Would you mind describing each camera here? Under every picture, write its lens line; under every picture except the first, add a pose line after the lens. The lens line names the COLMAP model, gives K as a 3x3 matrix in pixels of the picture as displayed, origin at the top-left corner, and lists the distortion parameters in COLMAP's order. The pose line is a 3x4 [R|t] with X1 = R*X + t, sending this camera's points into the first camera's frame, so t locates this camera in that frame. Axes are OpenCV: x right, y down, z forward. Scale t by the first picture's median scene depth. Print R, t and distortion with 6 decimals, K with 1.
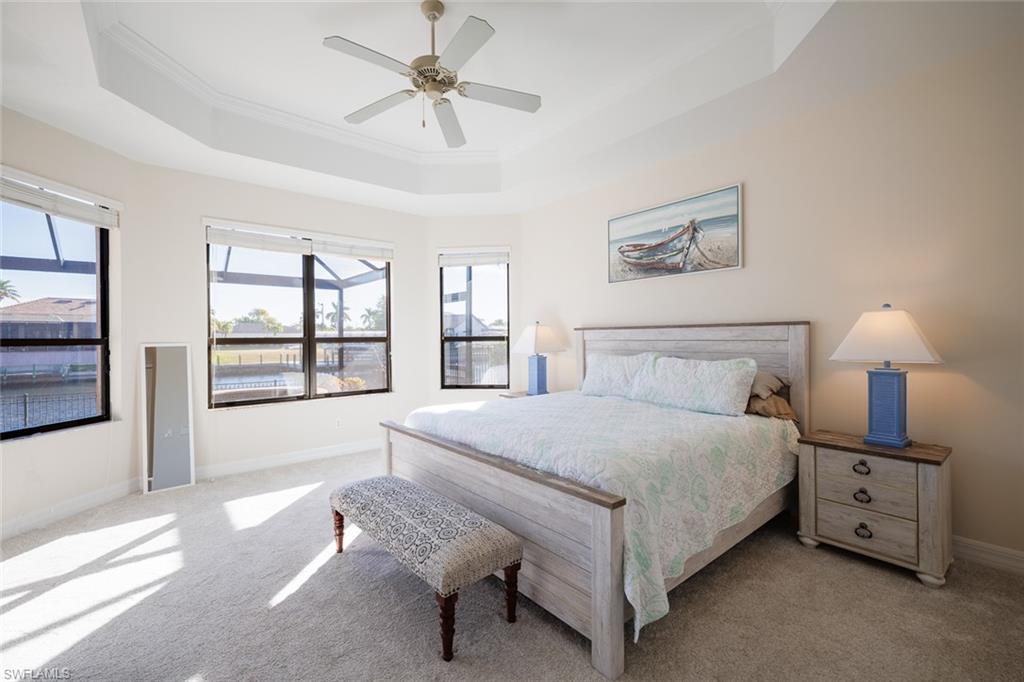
lens RADIAL K [[428.5, 0, 504.5], [0, 428.5, 325.4], [0, 0, 1]] dist [0.001514, 0.000346]
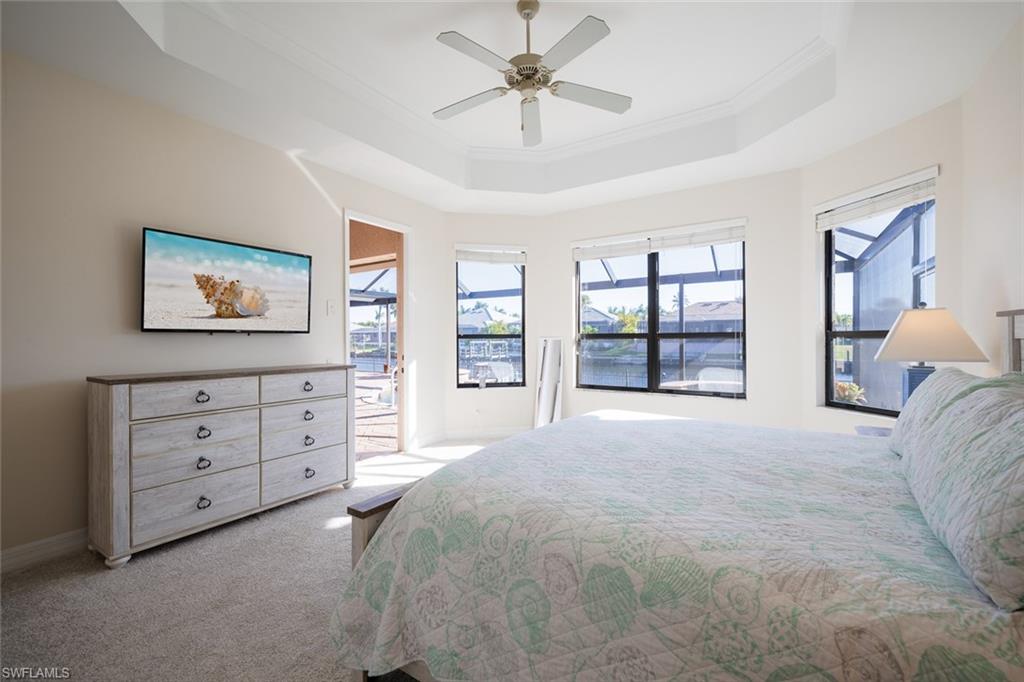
lens RADIAL K [[428.5, 0, 514.5], [0, 428.5, 334.3], [0, 0, 1]] dist [0.001514, 0.000346]
pose [[0.301777, 0.003025, -0.953374, 0.432375], [0.029776, 0.999477, 0.012596, 0.008096], [0.952914, -0.032189, 0.301529, 0.361524]]
